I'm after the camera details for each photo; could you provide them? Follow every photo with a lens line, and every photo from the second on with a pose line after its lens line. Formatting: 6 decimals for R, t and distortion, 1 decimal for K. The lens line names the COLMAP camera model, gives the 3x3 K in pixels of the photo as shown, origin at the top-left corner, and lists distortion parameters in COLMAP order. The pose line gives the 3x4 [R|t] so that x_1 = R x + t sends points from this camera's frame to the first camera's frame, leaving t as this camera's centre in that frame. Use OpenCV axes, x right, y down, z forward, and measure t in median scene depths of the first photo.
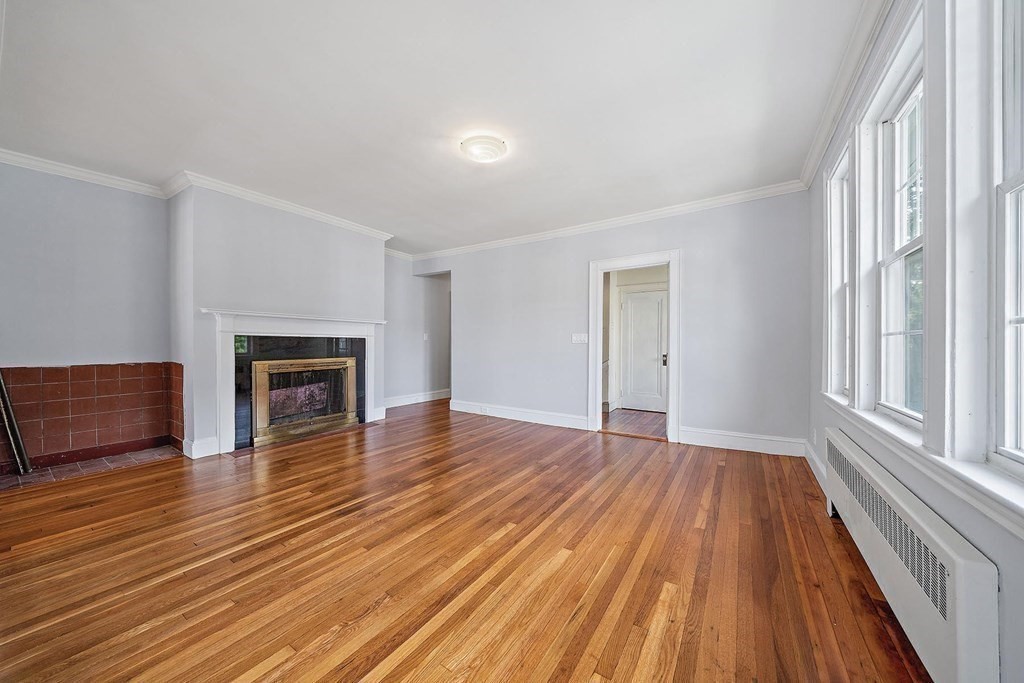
lens RADIAL K [[353.5, 0, 508.5], [0, 353.5, 346.4], [0, 0, 1]] dist [-0.006737, -0.000195]
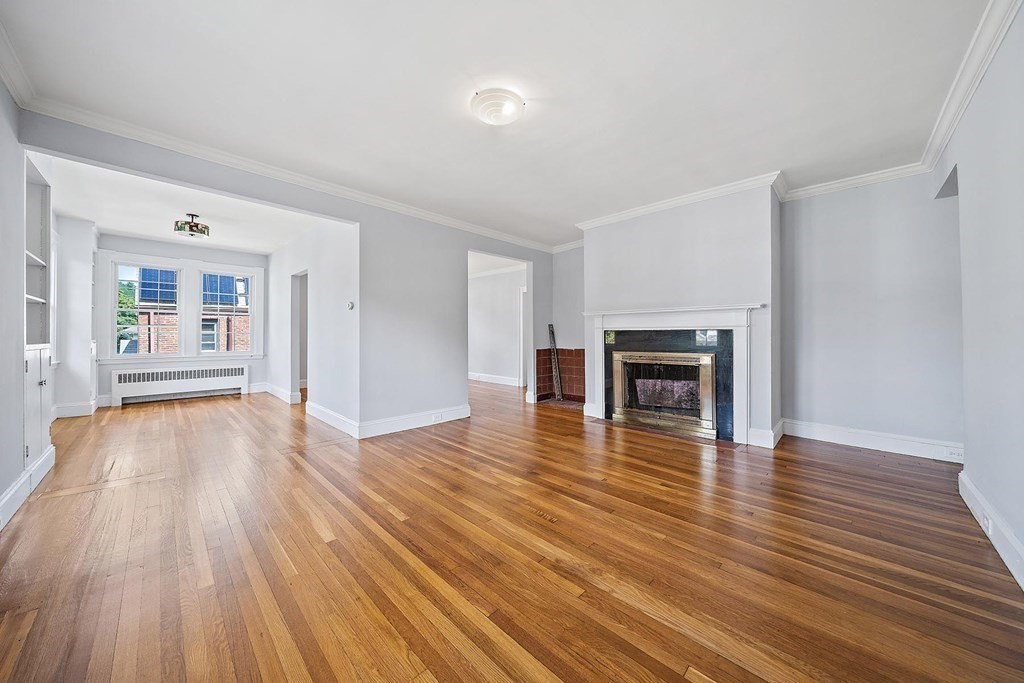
lens RADIAL K [[353.5, 0, 515.3], [0, 353.5, 334.4], [0, 0, 1]] dist [-0.006737, -0.000195]
pose [[-0.193924, -0.009211, -0.980973, 0.649780], [-0.008008, 0.999937, -0.007806, -0.004966], [0.980984, 0.006342, -0.193986, 1.050139]]
